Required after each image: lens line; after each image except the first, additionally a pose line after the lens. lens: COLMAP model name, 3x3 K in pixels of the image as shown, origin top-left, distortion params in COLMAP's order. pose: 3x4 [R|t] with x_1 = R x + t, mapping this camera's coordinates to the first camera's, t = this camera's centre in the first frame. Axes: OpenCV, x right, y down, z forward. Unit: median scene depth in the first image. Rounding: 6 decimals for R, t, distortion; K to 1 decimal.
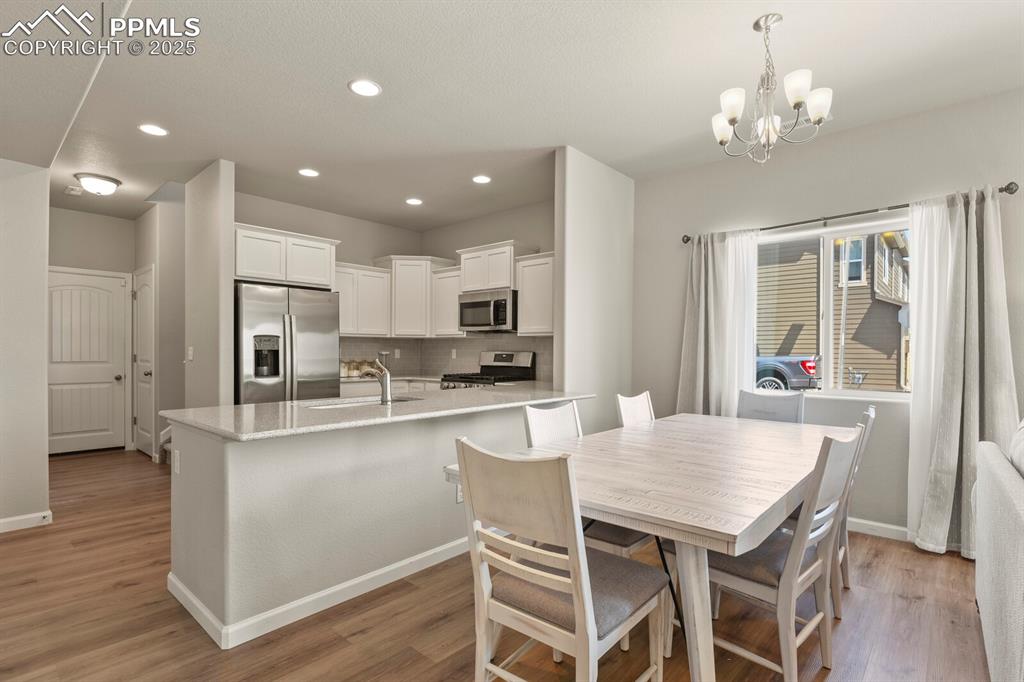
lens RADIAL K [[497.4, 0, 514.1], [0, 497.4, 357.3], [0, 0, 1]] dist [-0.001077, -0.008370]
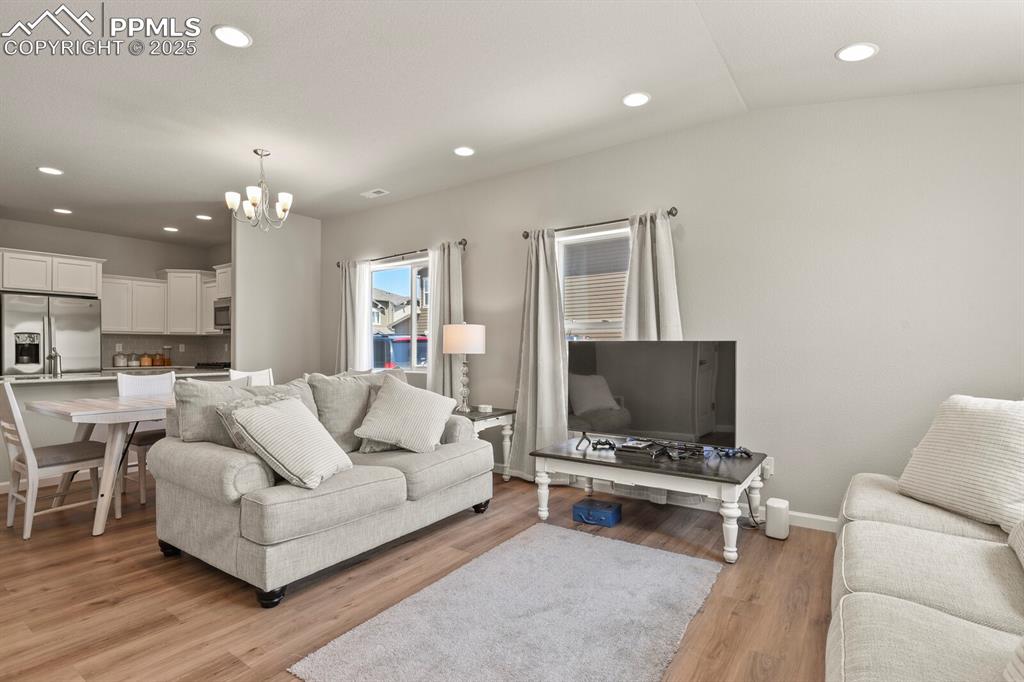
lens RADIAL K [[494.3, 0, 510.4], [0, 494.3, 349.3], [0, 0, 1]] dist [-0.013962, -0.000569]
pose [[0.993240, -0.006143, 0.115918, 0.551818], [0.007864, 0.999865, -0.014398, 0.025354], [-0.115814, 0.015213, 0.993154, -0.382422]]
